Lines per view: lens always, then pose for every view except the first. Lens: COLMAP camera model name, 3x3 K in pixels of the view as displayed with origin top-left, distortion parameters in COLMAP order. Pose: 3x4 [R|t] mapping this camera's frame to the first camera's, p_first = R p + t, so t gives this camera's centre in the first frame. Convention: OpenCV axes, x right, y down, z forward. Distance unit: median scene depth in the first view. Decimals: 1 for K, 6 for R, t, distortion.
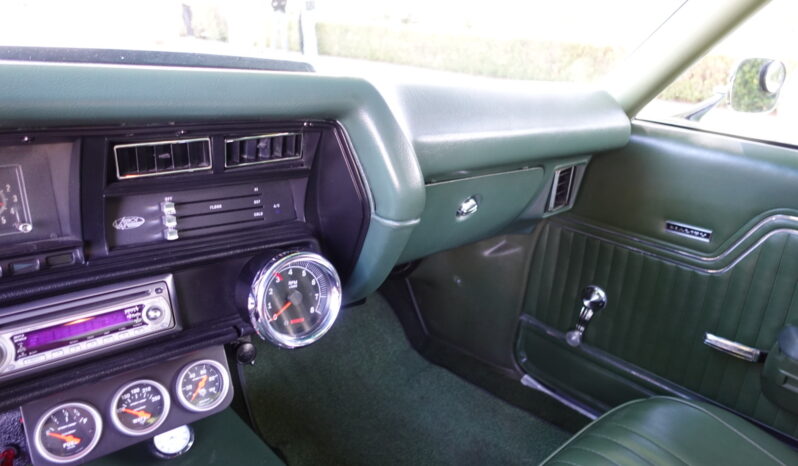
lens RADIAL K [[550.5, 0, 405.5], [0, 550.5, 227.1], [0, 0, 1]] dist [-0.004730, -0.004761]
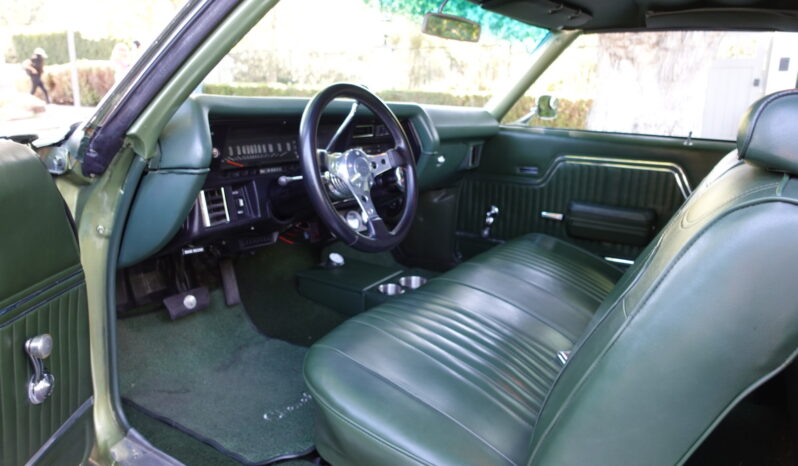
lens RADIAL K [[550.5, 0, 398.1], [0, 550.5, 234.9], [0, 0, 1]] dist [-0.004730, -0.004761]
pose [[0.973364, -0.094081, 0.209074, -0.503648], [0.110691, 0.991443, -0.069196, 0.364941], [-0.200775, 0.090495, 0.975449, -1.067197]]
